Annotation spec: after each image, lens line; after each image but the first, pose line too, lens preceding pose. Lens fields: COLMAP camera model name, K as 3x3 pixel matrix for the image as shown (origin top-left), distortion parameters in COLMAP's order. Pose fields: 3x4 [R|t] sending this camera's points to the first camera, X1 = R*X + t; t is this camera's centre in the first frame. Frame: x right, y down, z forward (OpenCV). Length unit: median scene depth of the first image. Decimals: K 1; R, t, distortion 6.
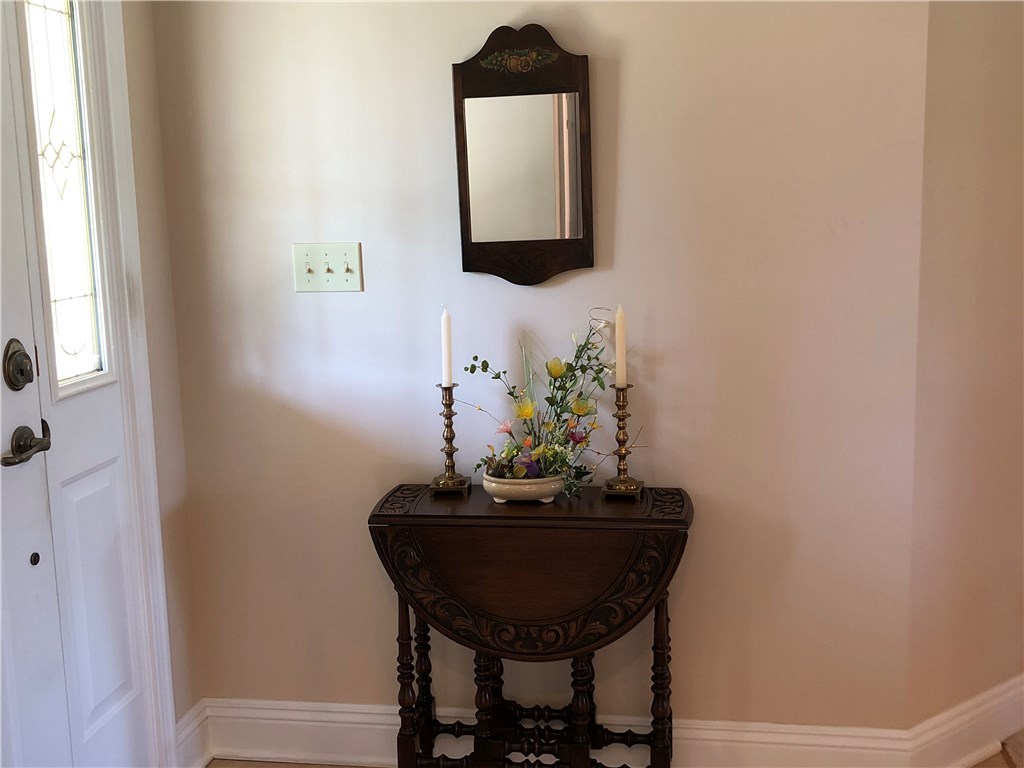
lens RADIAL K [[1111.2, 0, 516.4], [0, 1111.2, 364.5], [0, 0, 1]] dist [0.181866, -0.634236]
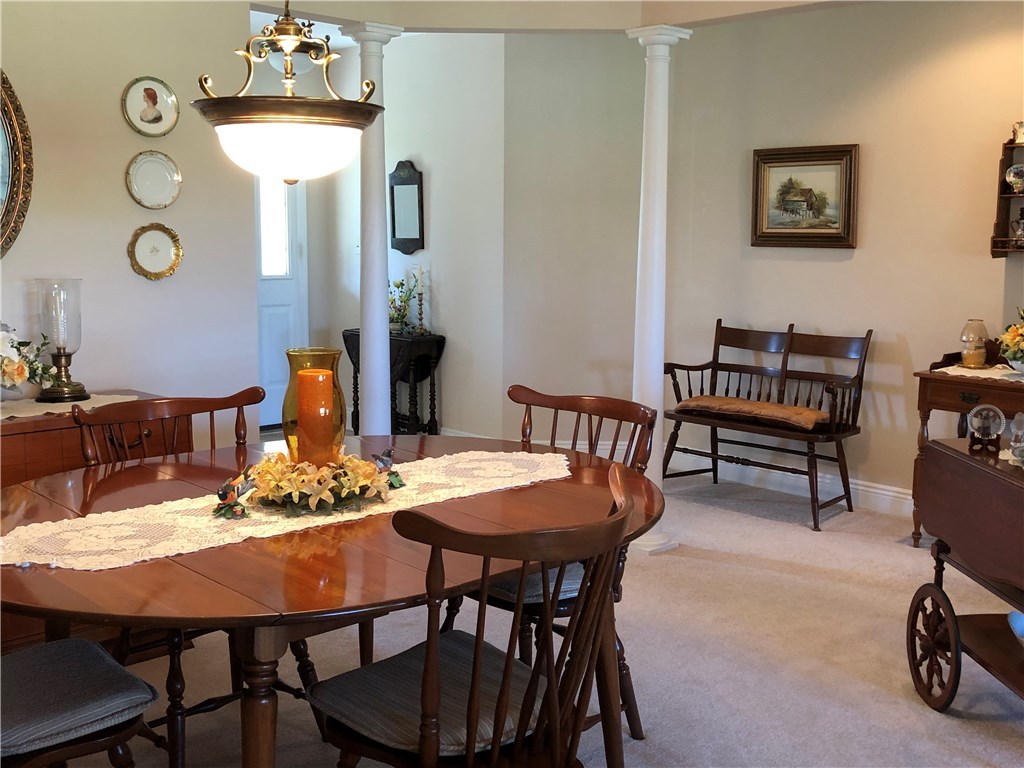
lens RADIAL K [[1111.2, 0, 516.4], [0, 1111.2, 364.5], [0, 0, 1]] dist [0.181866, -0.634236]
pose [[0.742438, 0.111952, -0.660494, 2.048259], [-0.087819, 0.993694, 0.069714, -0.017404], [0.664134, 0.006246, 0.747588, -0.868430]]
